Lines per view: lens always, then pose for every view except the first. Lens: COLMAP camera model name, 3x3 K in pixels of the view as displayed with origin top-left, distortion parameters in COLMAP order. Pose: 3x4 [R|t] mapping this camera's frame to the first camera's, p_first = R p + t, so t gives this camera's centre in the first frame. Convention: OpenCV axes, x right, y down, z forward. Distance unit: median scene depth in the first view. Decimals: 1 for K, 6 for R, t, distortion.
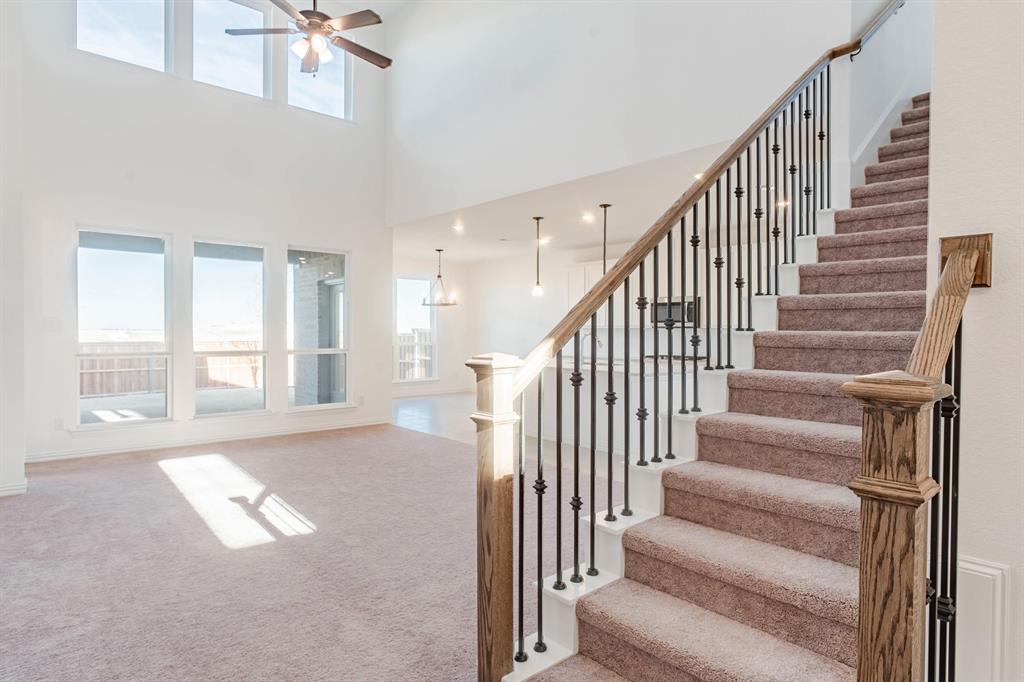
lens RADIAL K [[581.5, 0, 512.0], [0, 581.5, 341.0], [0, 0, 1]] dist [0.001091, 0.000946]
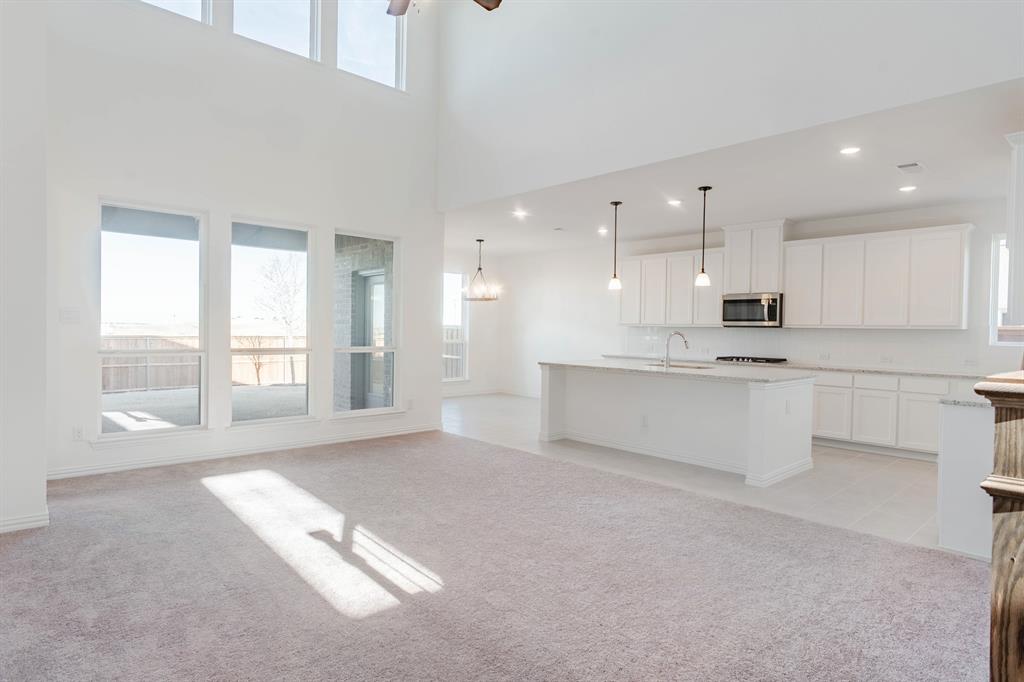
lens RADIAL K [[575.5, 0, 512.0], [0, 575.5, 341.0], [0, 0, 1]] dist [0.002682, 0.000113]
pose [[0.999619, 0.010764, 0.025424, -0.157006], [-0.010869, 0.999933, 0.004011, -0.001163], [-0.025379, -0.004286, 0.999669, 0.136772]]
